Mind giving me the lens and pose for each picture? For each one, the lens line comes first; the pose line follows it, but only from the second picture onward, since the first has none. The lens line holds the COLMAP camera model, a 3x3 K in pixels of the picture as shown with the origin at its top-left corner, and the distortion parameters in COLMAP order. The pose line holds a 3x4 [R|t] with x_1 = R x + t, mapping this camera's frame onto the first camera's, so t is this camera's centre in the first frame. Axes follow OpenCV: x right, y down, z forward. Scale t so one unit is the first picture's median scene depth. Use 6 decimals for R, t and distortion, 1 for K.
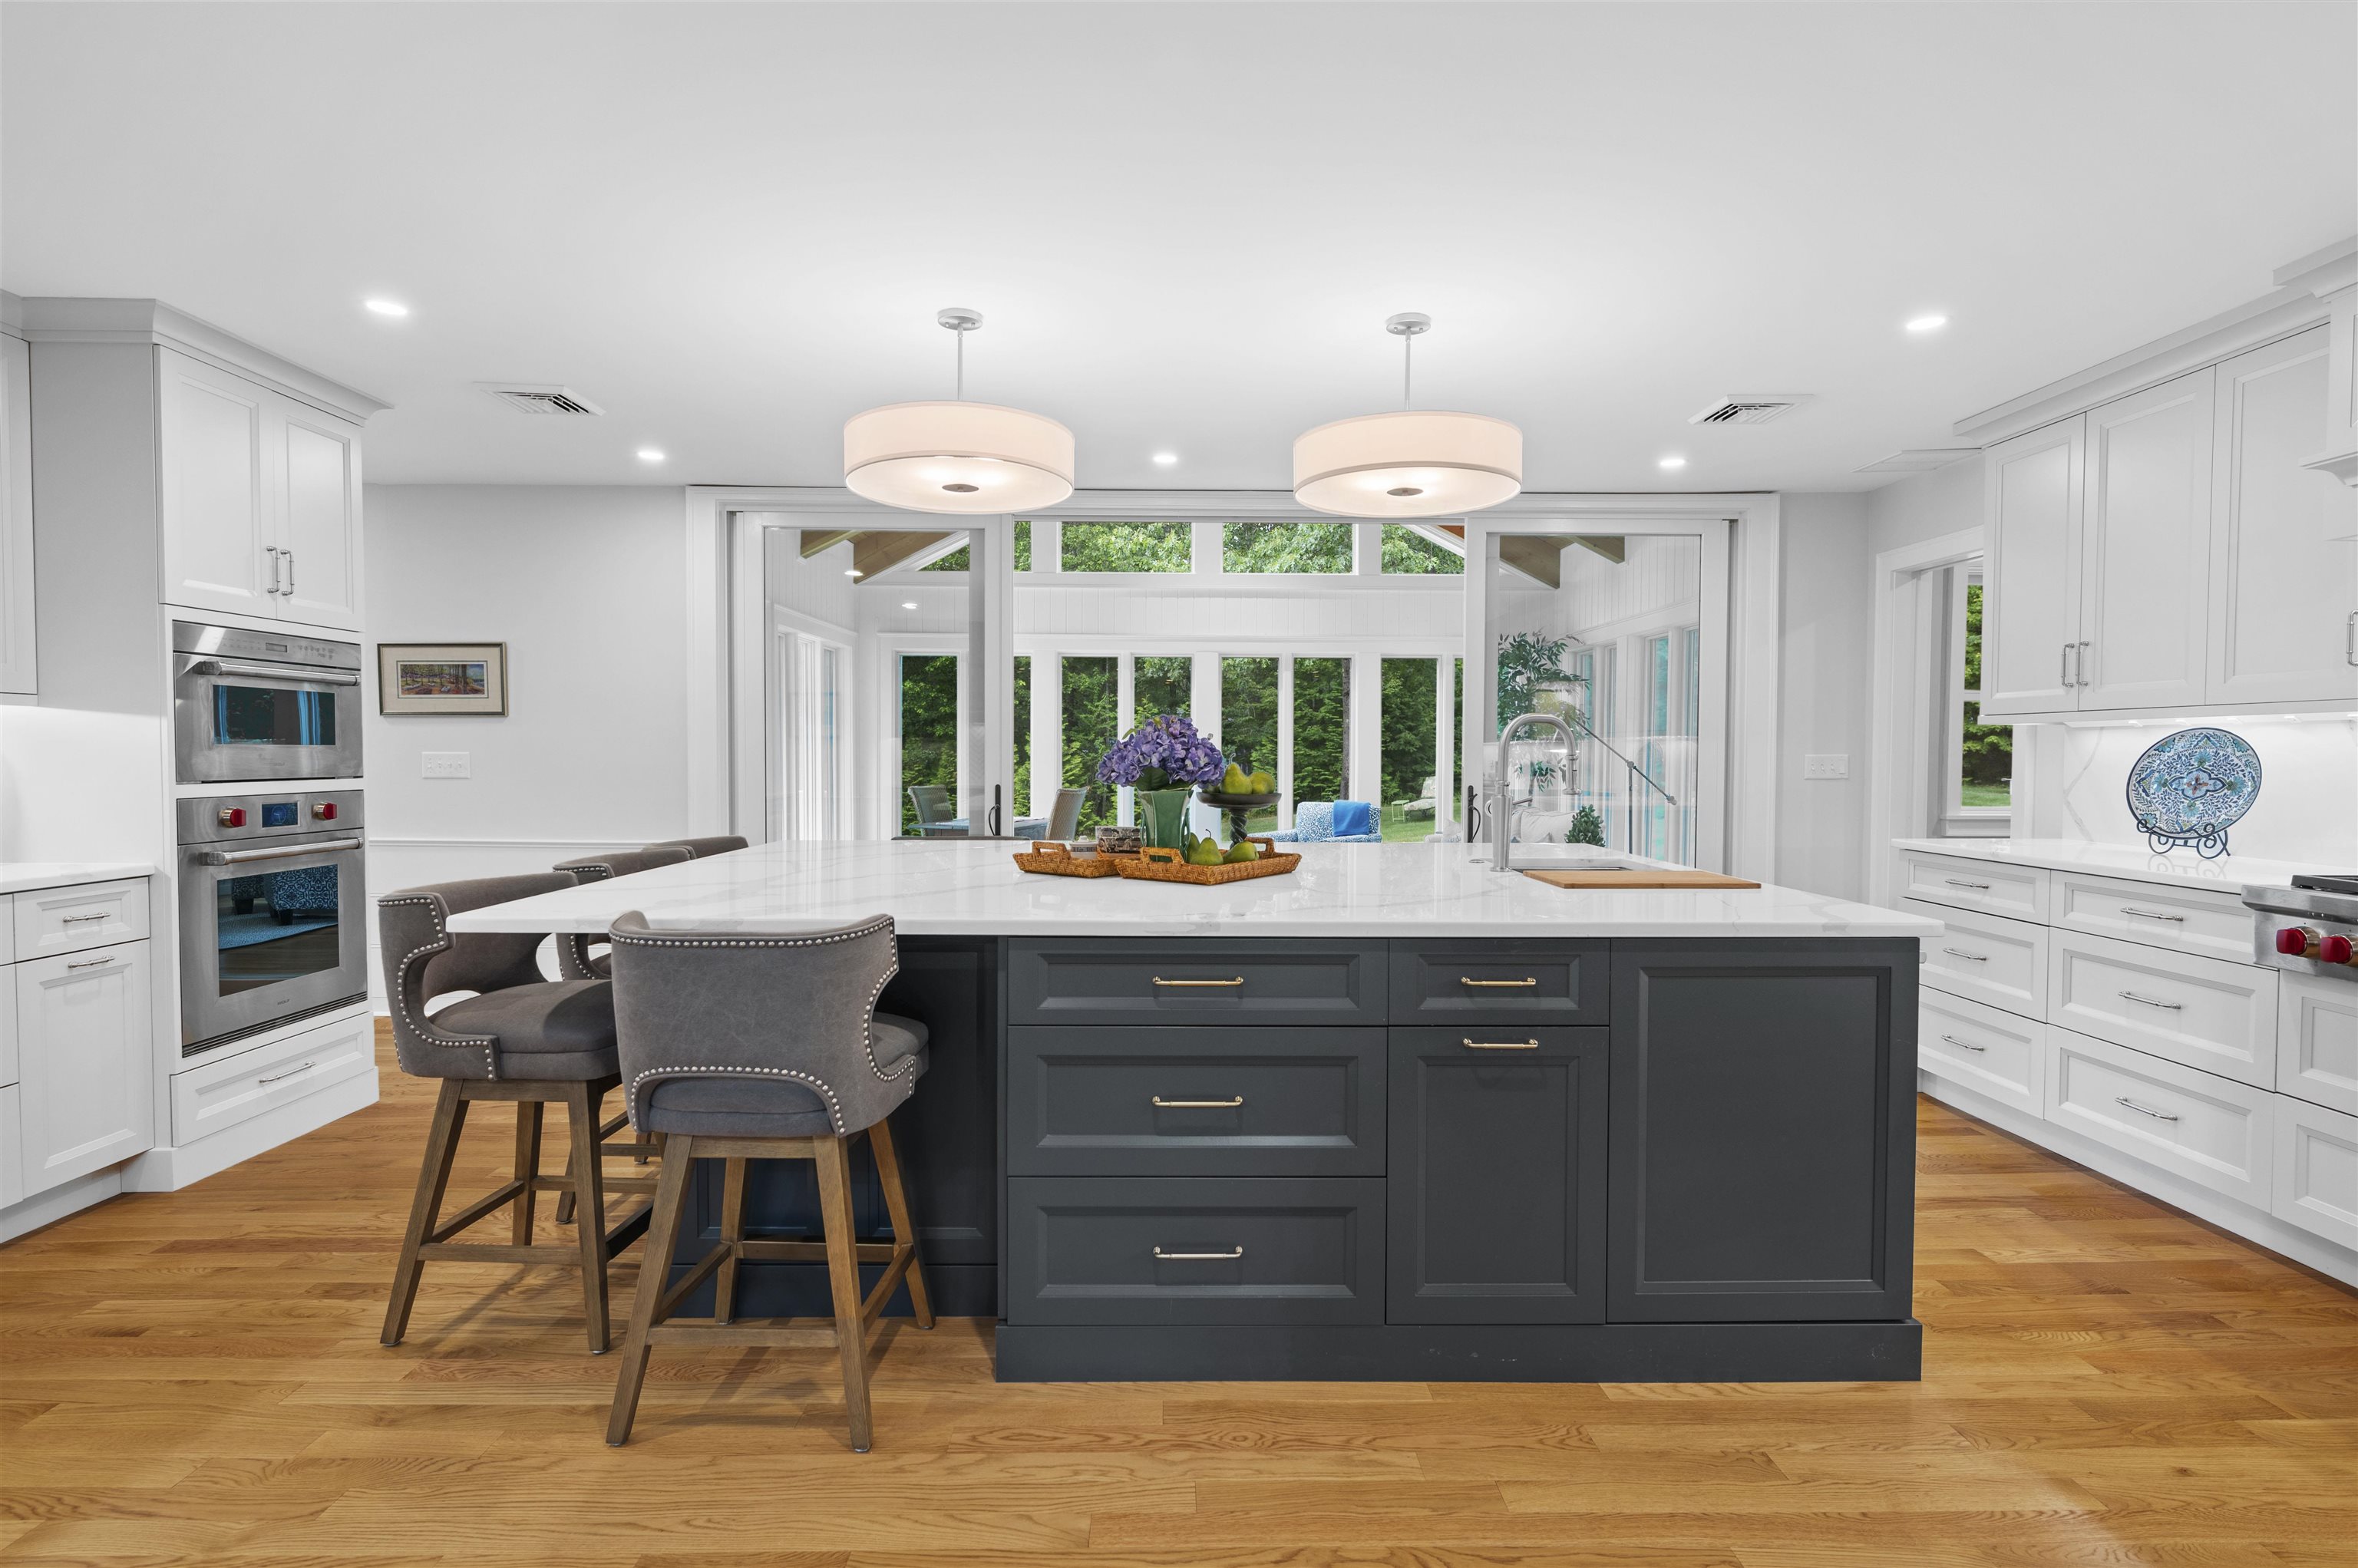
lens RADIAL K [[1186.6, 0, 1189.1], [0, 1186.6, 753.6], [0, 0, 1]] dist [0.002065, 0.000043]
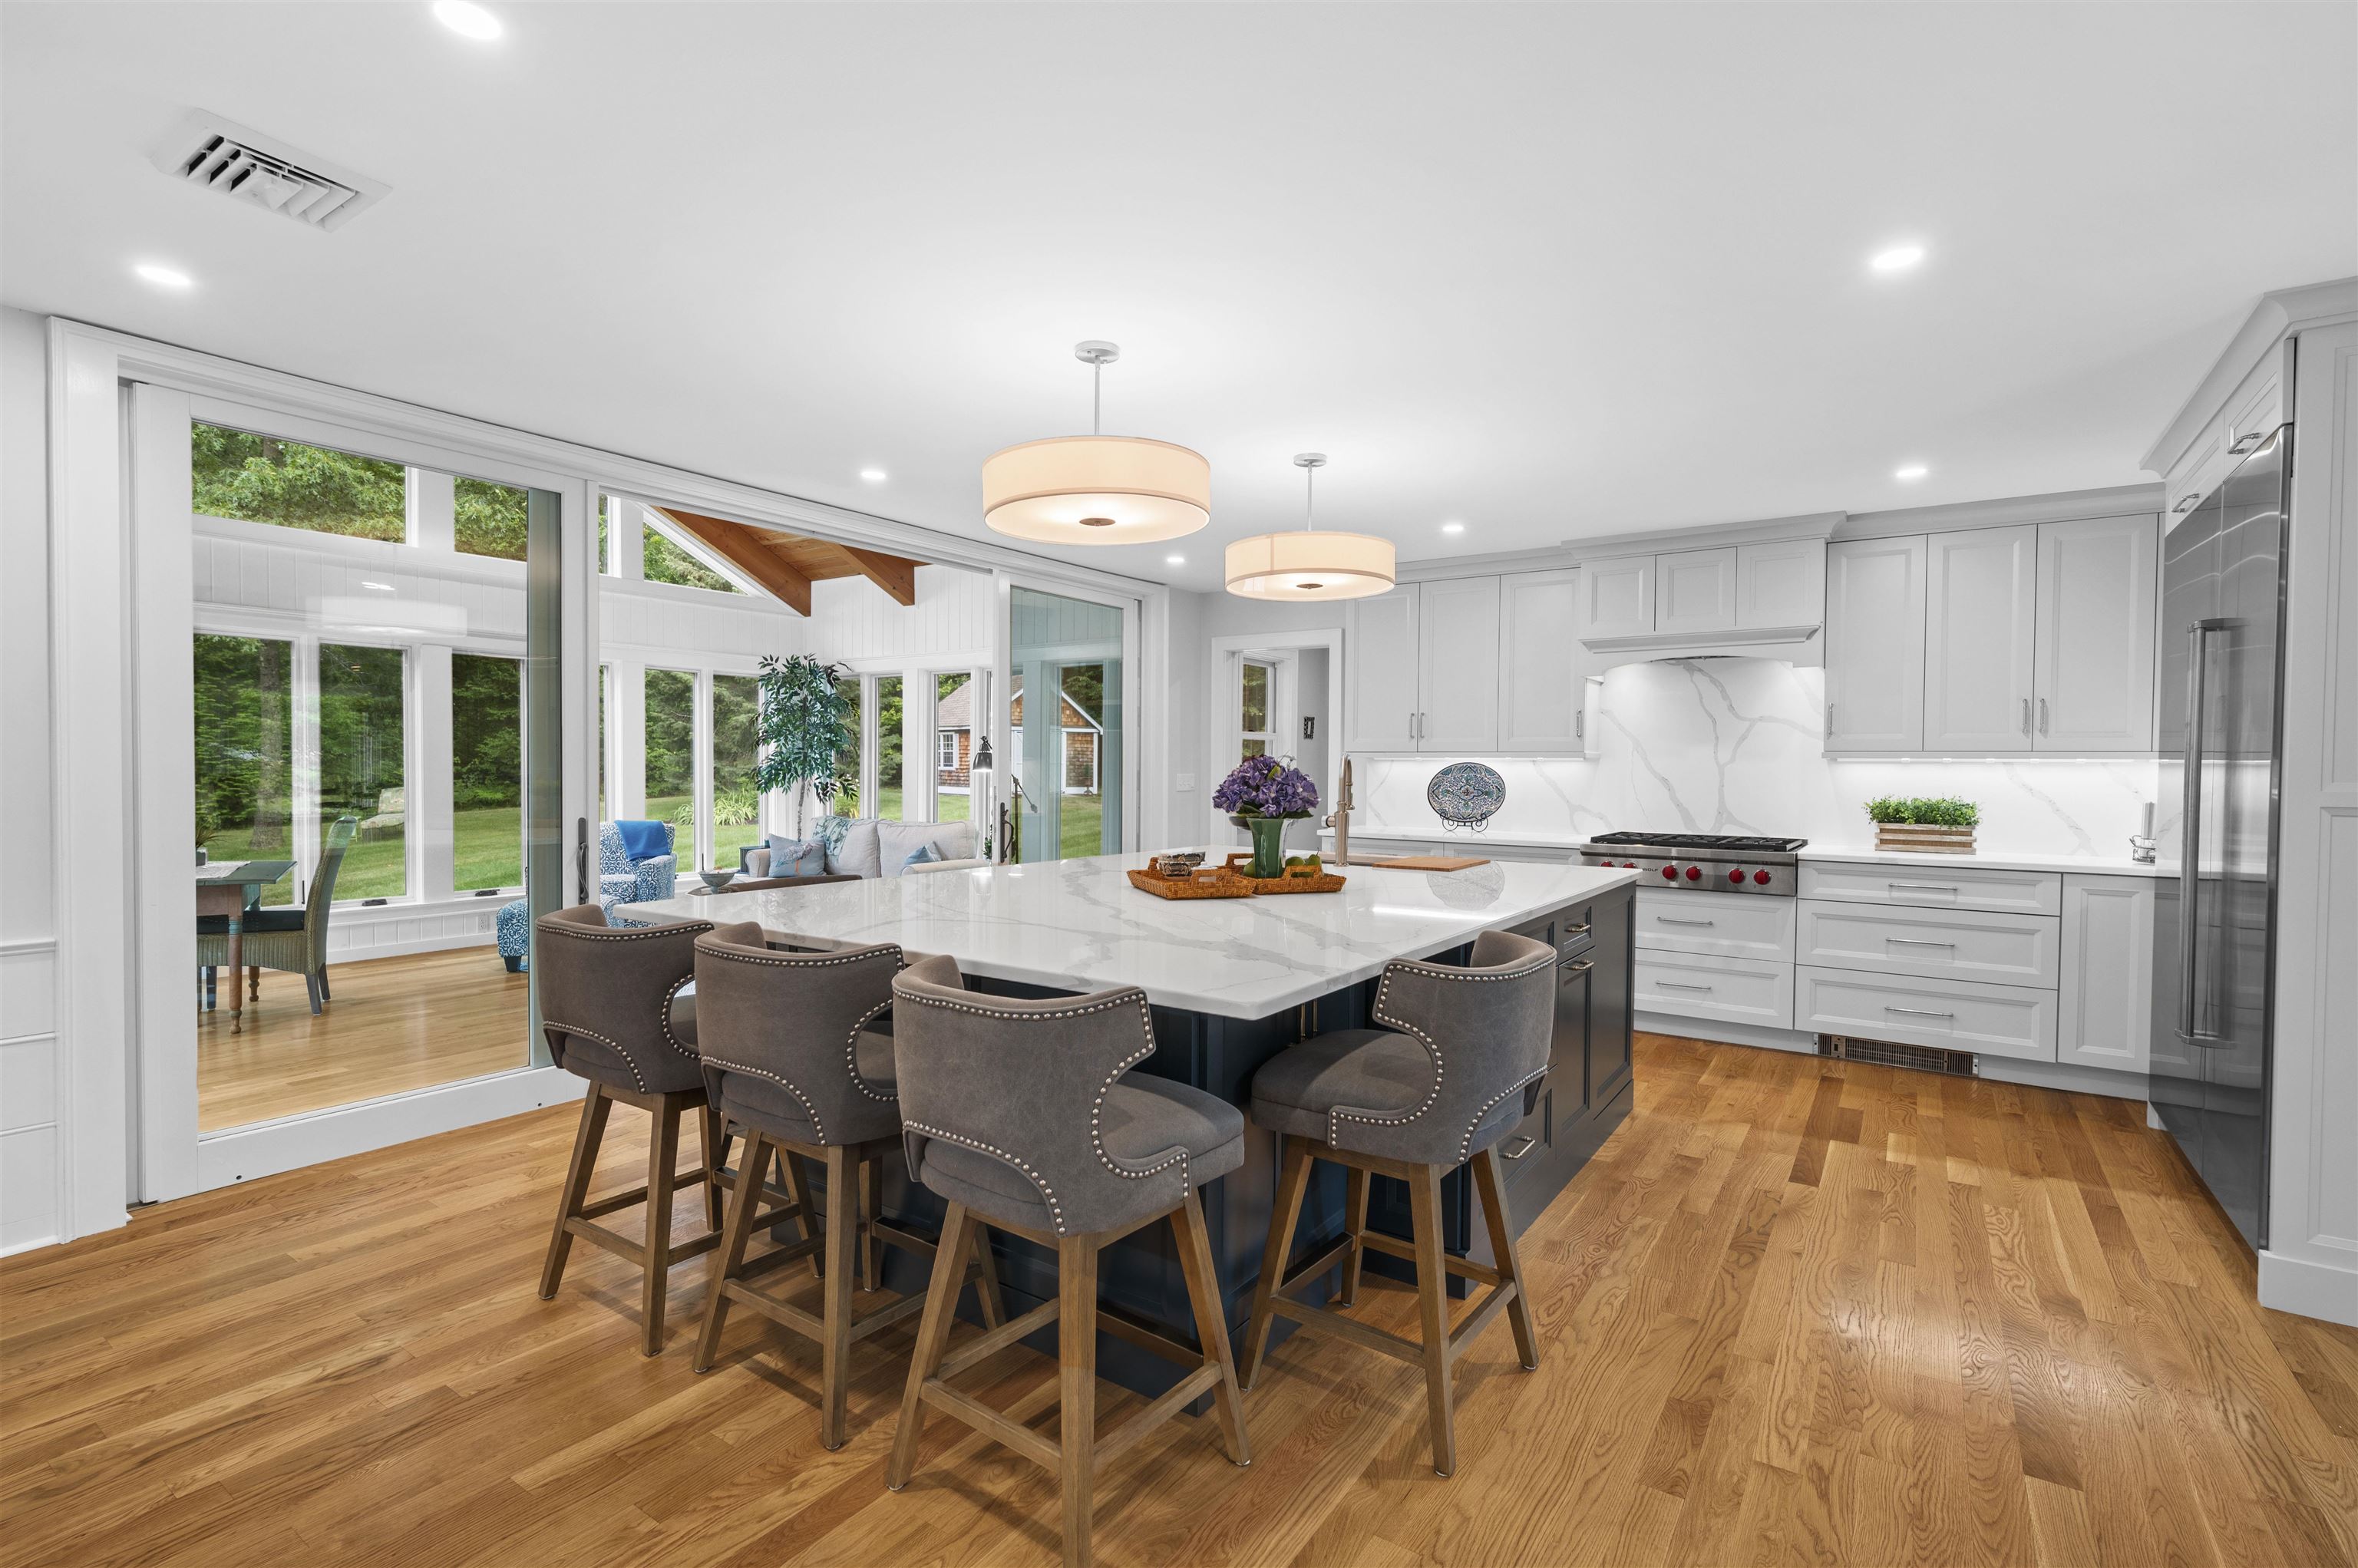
lens RADIAL K [[1090.5, 0, 1192.4], [0, 1090.5, 758.6], [0, 0, 1]] dist [0.000001, -0.000325]
pose [[0.568989, 0.004192, 0.822334, -0.896243], [-0.003880, 0.999990, -0.002414, -0.024143], [-0.822336, -0.001817, 0.568999, 0.415307]]
